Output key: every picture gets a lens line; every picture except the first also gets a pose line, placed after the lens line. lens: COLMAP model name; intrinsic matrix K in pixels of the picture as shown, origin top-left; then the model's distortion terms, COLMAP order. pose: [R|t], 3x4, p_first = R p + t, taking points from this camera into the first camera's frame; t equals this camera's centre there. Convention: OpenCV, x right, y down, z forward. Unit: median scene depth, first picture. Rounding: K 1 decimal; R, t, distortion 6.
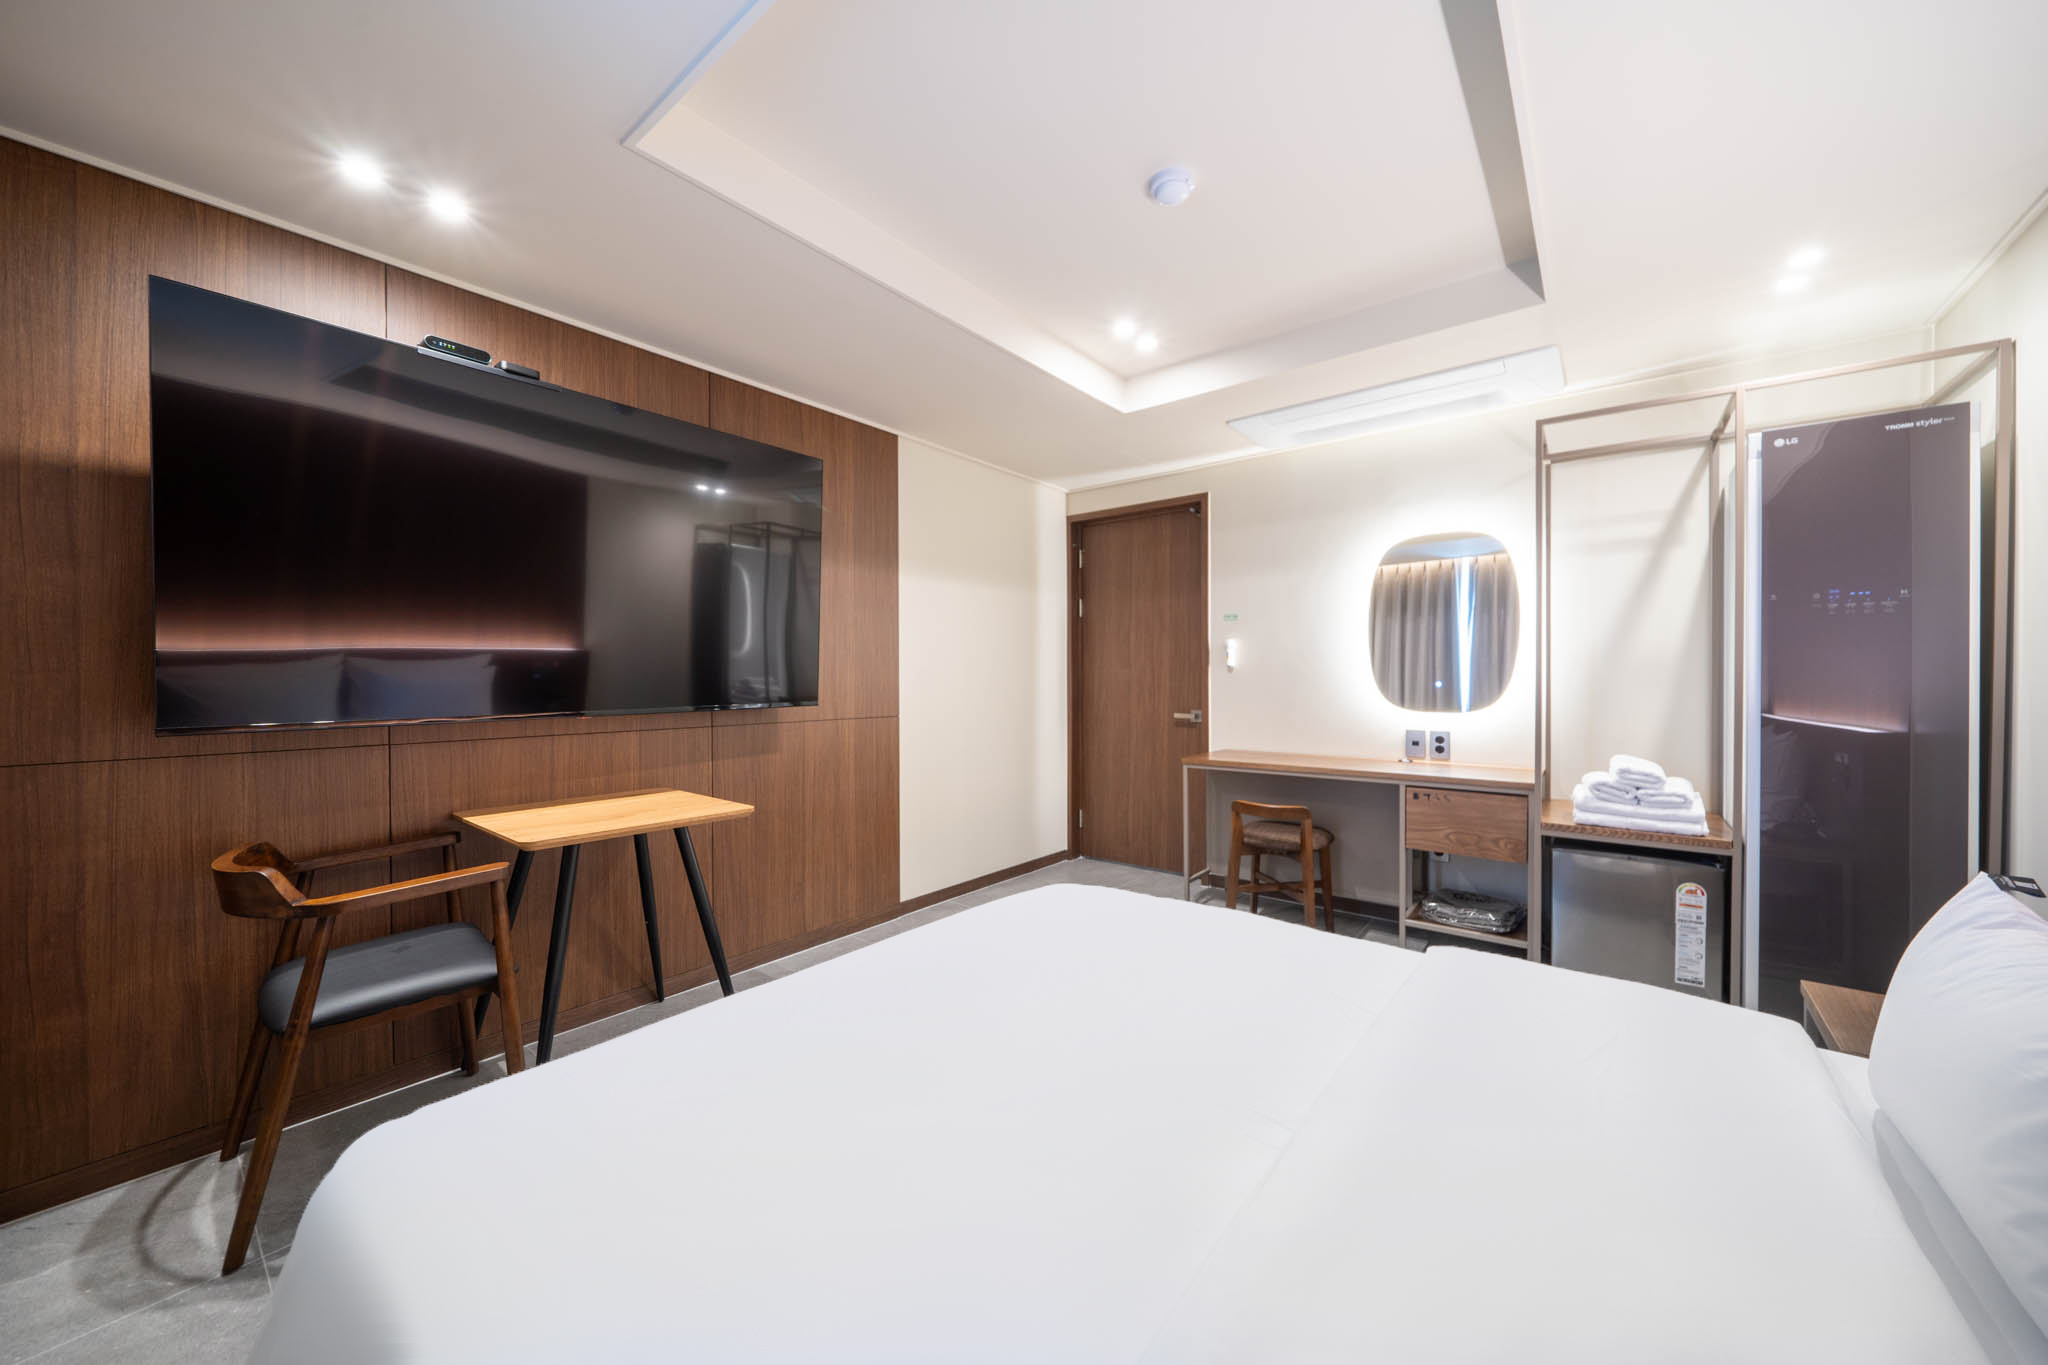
lens RADIAL K [[710.1, 0, 1023.6], [0, 710.1, 684.8], [0, 0, 1]] dist [0.000486, 0.000013]
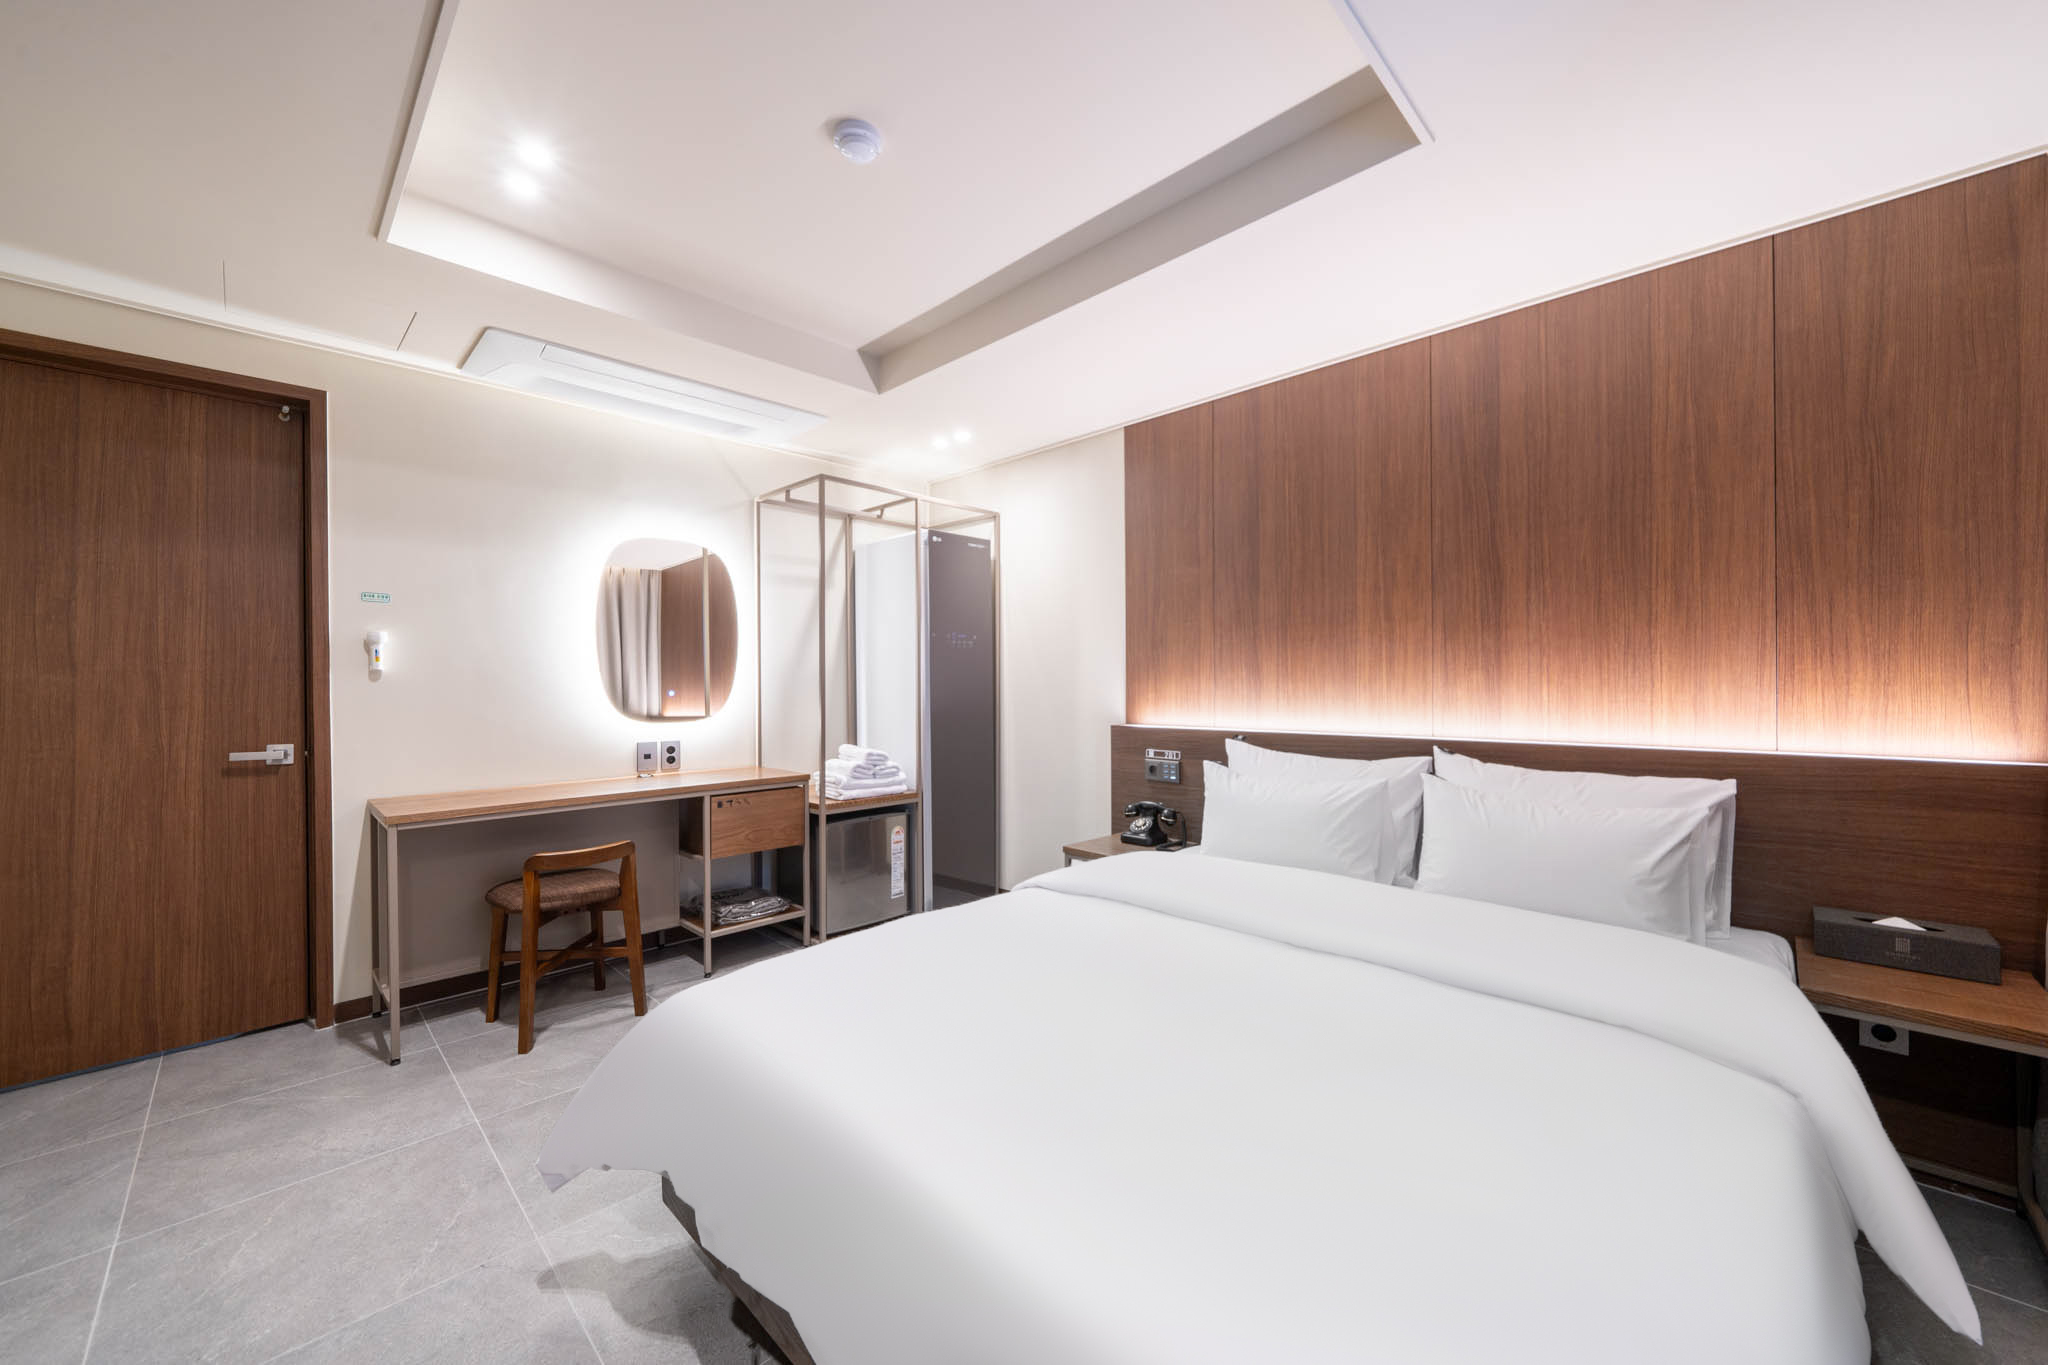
lens RADIAL K [[787.1, 0, 1023.2], [0, 787.1, 685.3], [0, 0, 1]] dist [-0.000193, 0.000378]
pose [[0.105860, -0.001862, 0.994379, -0.497048], [0.017637, 0.999844, -0.000006, -0.003819], [-0.994225, 0.017538, 0.105876, 0.446823]]
